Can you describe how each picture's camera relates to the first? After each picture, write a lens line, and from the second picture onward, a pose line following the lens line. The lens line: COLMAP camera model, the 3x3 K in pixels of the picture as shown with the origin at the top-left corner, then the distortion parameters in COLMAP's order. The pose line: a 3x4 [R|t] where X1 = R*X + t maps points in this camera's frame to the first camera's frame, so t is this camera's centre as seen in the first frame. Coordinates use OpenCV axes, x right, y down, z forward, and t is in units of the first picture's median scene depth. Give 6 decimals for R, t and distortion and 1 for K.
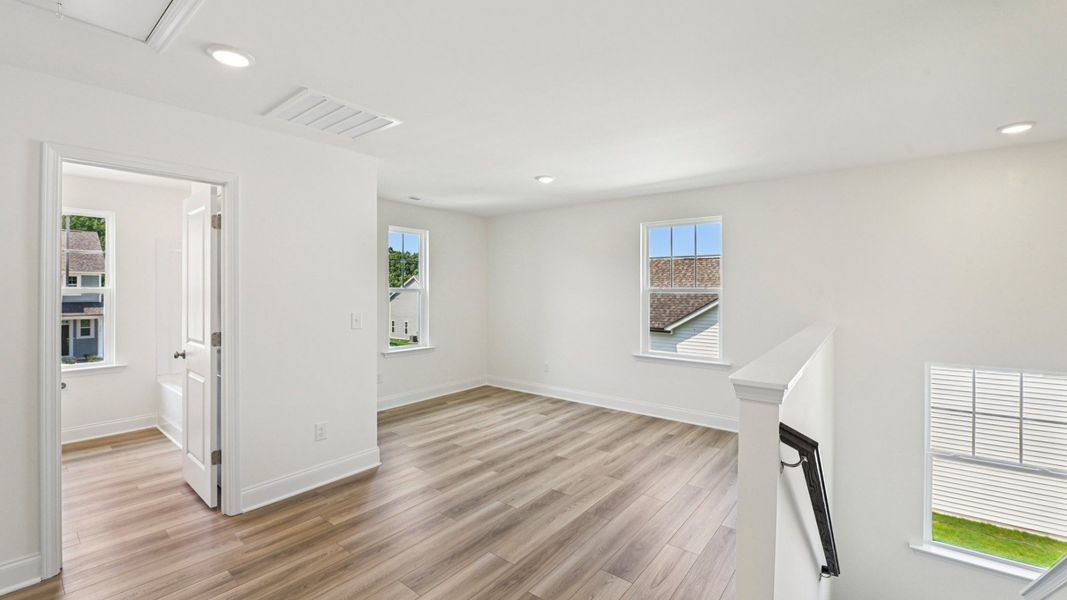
lens RADIAL K [[434.8, 0, 537.4], [0, 434.8, 296.6], [0, 0, 1]] dist [-0.027751, -0.000208]
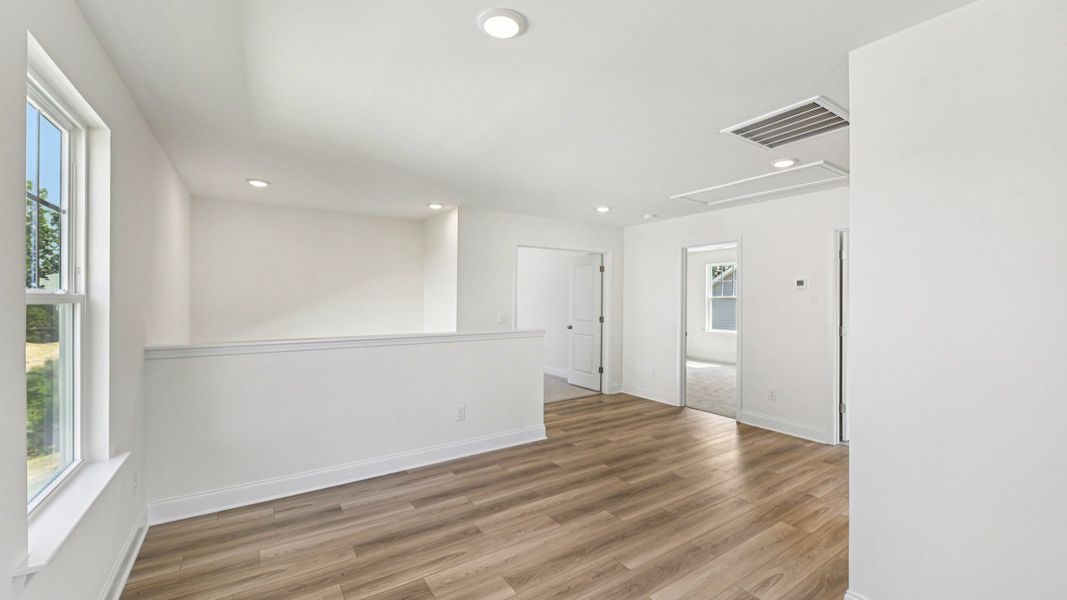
lens RADIAL K [[434.8, 0, 537.4], [0, 434.8, 296.6], [0, 0, 1]] dist [-0.027751, -0.000208]
pose [[-0.953854, -0.000916, 0.300269, -0.194315], [0.000079, 0.999995, 0.003299, -0.023858], [-0.300270, 0.003170, -0.953849, 1.964871]]
